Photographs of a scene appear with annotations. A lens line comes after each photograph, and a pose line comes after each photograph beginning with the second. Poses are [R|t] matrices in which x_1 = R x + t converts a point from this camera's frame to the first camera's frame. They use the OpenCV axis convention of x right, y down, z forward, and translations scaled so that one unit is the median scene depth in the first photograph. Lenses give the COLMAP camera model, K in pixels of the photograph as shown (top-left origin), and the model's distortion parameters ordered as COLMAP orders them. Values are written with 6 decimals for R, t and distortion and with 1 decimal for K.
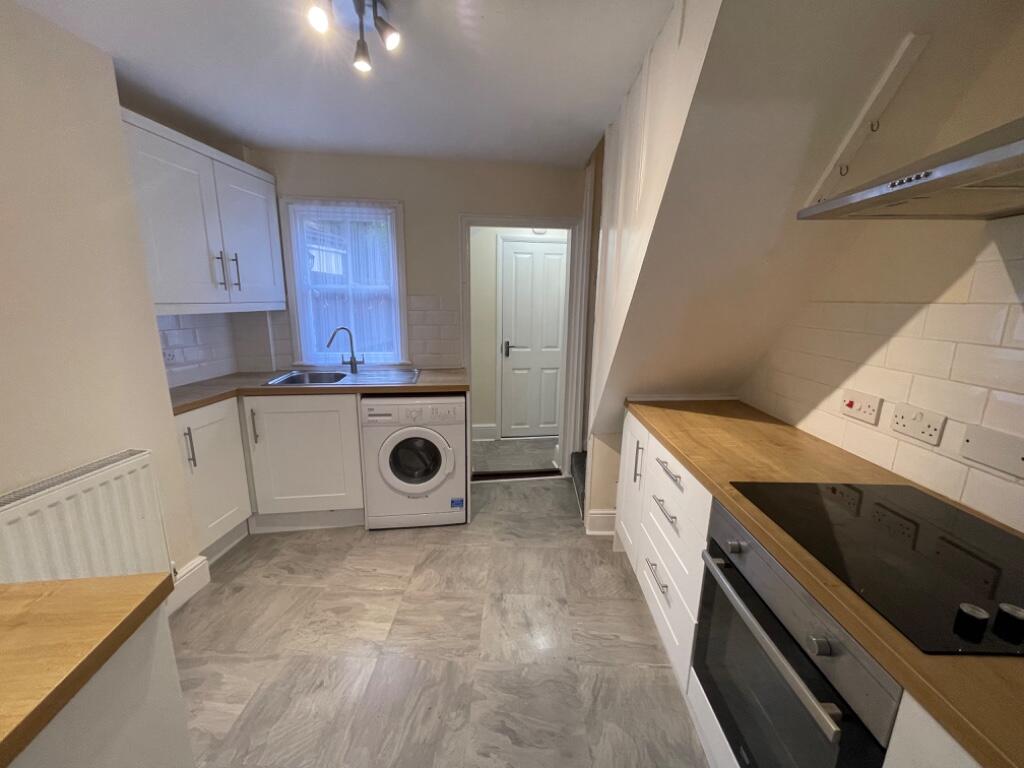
lens RADIAL K [[414.5, 0, 512.0], [0, 414.5, 384.0], [0, 0, 1]] dist [-0.002587, -0.000313]
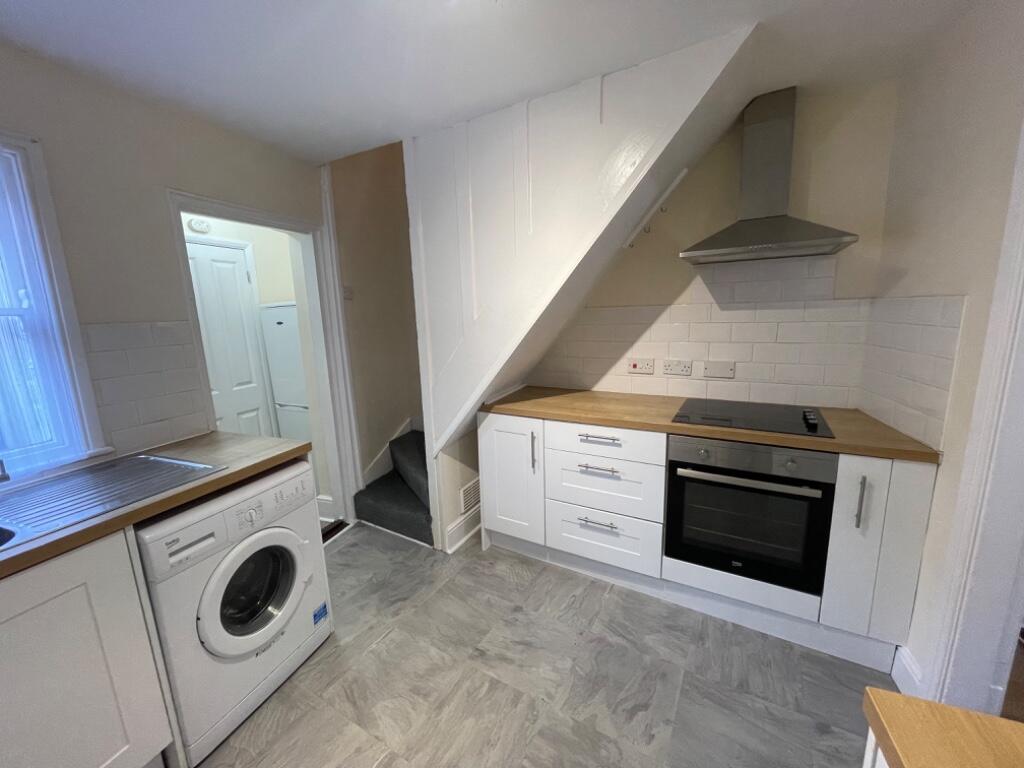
lens RADIAL K [[410.9, 0, 512.0], [0, 410.9, 384.0], [0, 0, 1]] dist [0.002460, 0.000345]
pose [[0.491621, -0.187015, 0.850491, -0.662589], [0.217781, 0.972036, 0.087855, -0.104023], [-0.843137, 0.142029, 0.518601, 0.430173]]
